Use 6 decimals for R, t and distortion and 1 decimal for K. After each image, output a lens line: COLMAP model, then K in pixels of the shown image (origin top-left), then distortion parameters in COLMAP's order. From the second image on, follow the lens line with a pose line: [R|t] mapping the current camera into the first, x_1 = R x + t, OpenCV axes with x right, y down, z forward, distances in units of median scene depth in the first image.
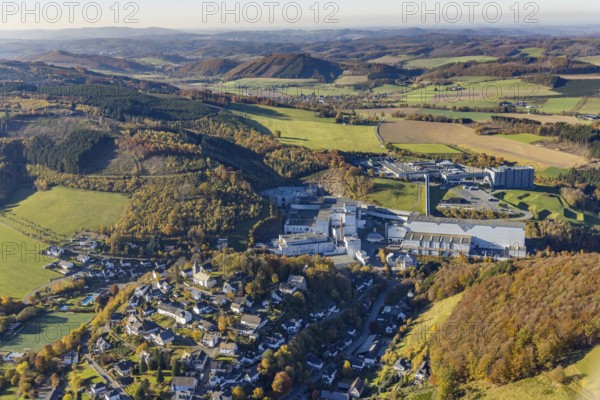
lens RADIAL K [[772.8, 0, 300.0], [0, 772.8, 200.0], [0, 0, 1]] dist [0.013023, 0.001168]
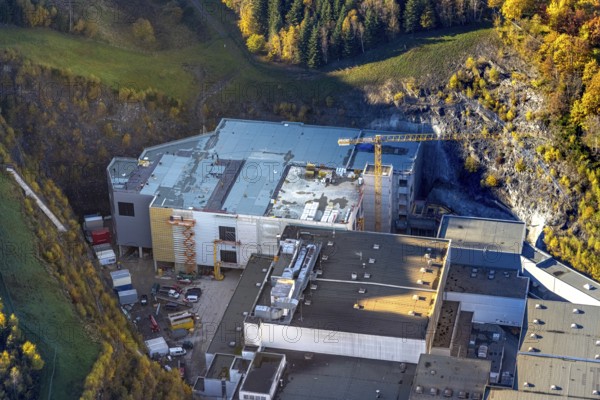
lens RADIAL K [[1483.6, 0, 300.0], [0, 1483.6, 200.0], [0, 0, 1]] dist [0.027621, -0.019003]
pose [[0.994740, 0.046397, -0.091319, 0.020344], [-0.020007, 0.962366, 0.271020, -0.077365], [0.100457, -0.267767, 0.958232, 0.500722]]
